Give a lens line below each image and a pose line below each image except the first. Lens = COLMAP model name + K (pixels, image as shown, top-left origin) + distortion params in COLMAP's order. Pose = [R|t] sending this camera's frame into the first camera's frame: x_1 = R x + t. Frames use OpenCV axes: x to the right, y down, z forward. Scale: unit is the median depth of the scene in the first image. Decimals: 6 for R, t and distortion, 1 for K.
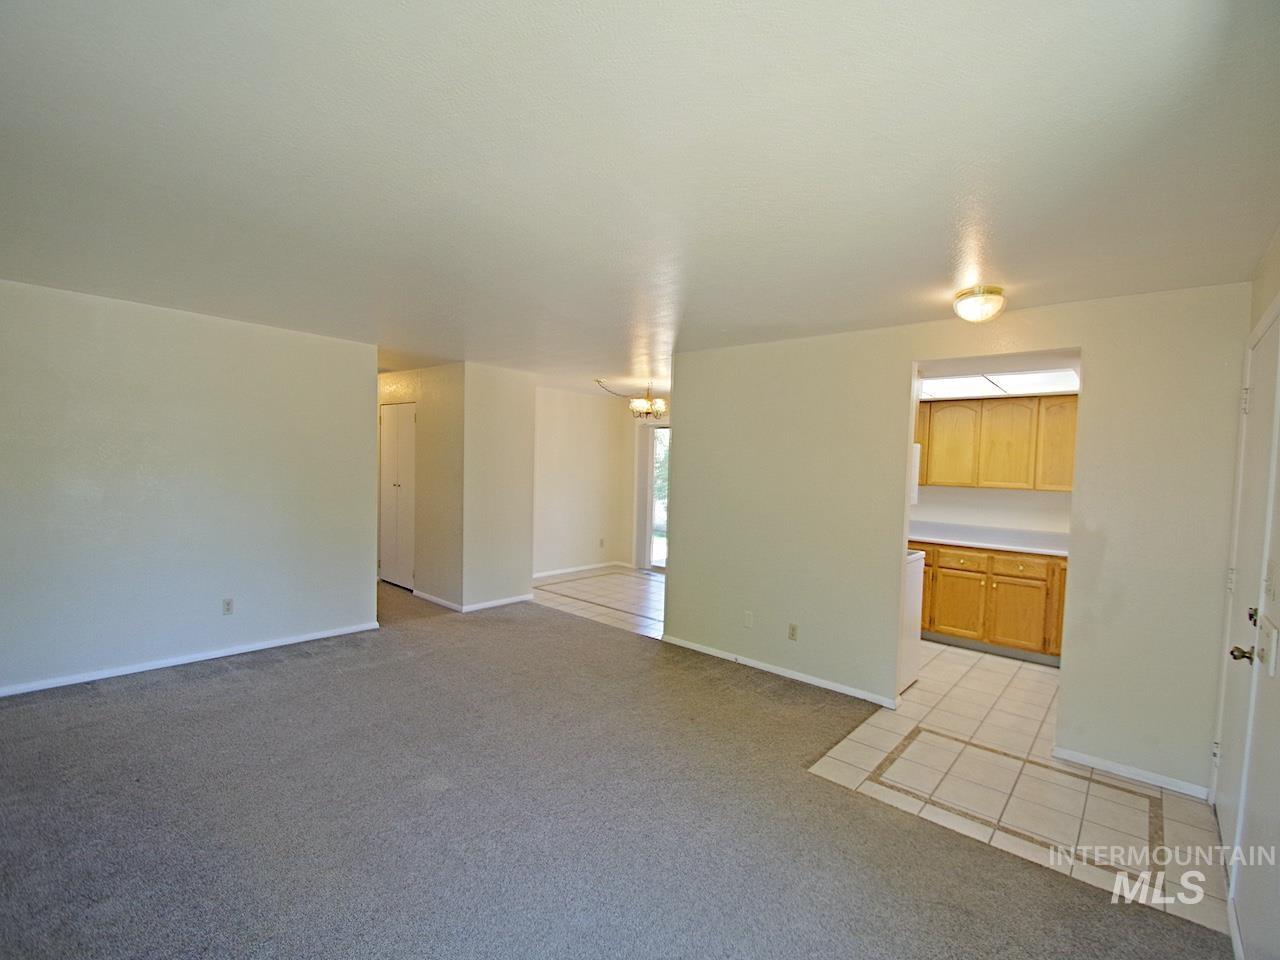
lens RADIAL K [[572.8, 0, 635.1], [0, 572.8, 486.4], [0, 0, 1]] dist [0.004187, -0.008992]
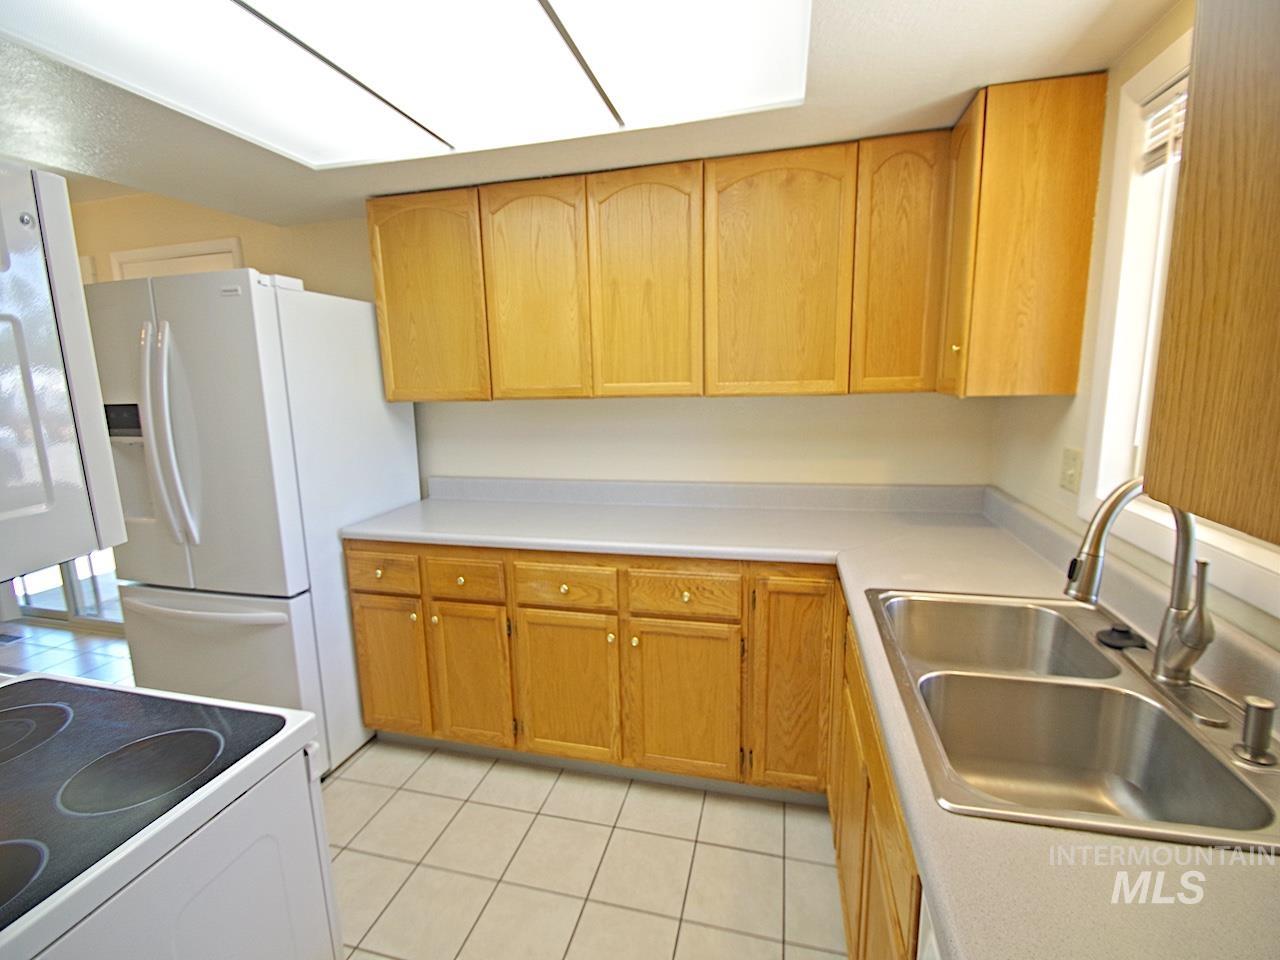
lens RADIAL K [[572.8, 0, 638.4], [0, 572.8, 486.5], [0, 0, 1]] dist [0.004187, -0.008992]
pose [[0.882049, -0.145061, 0.448271, 0.474390], [0.071419, 0.981595, 0.177115, -0.006856], [-0.465713, -0.124209, 0.876176, 0.672217]]
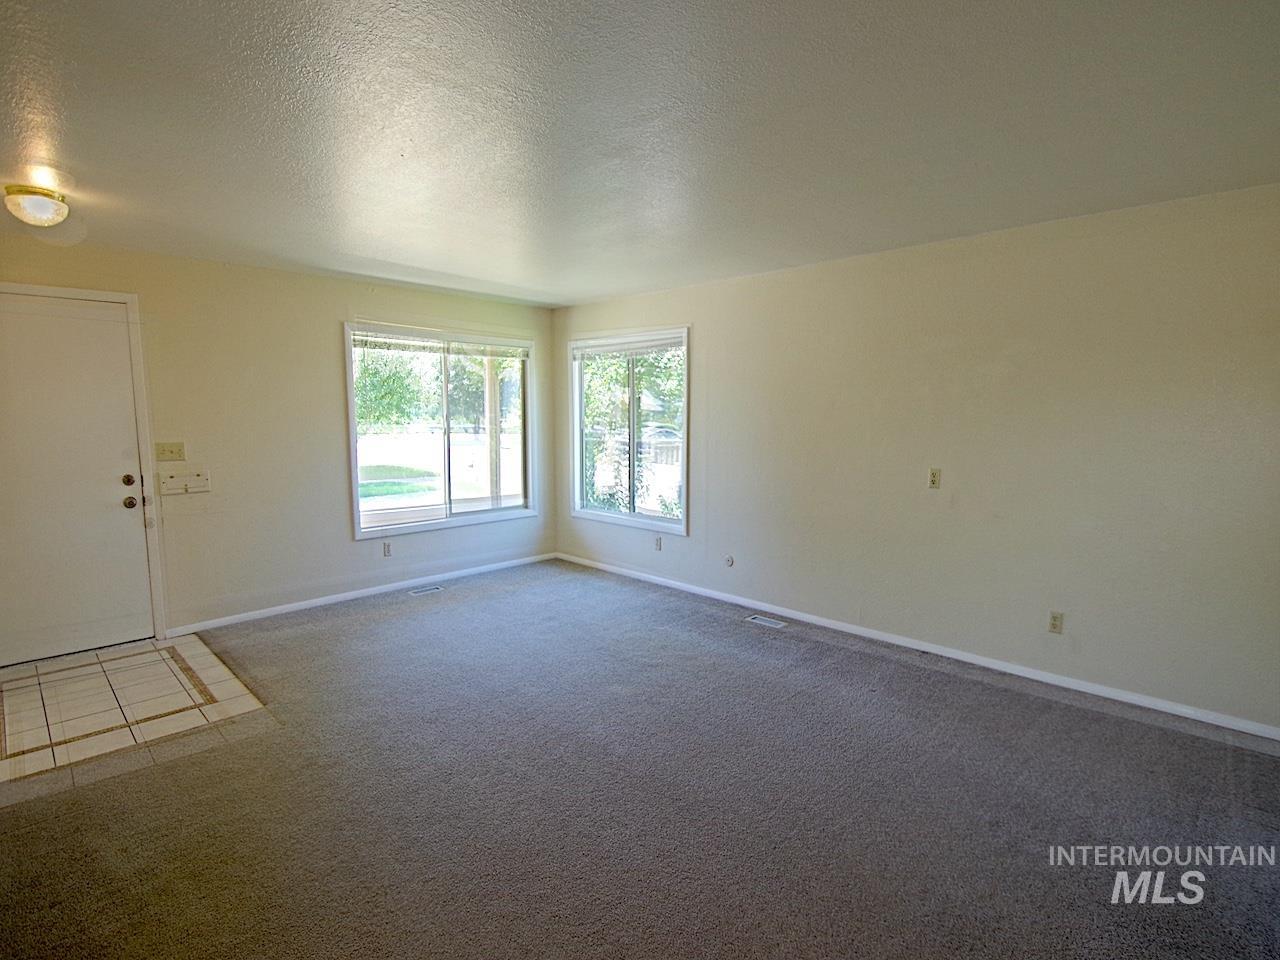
lens RADIAL K [[635.2, 0, 644.0], [0, 635.2, 482.8], [0, 0, 1]] dist [0.000251, -0.003683]
pose [[-0.998651, -0.041959, 0.030573, -0.234180], [-0.036888, 0.987868, 0.150849, -0.050912], [-0.036531, 0.149518, -0.988084, 1.228674]]
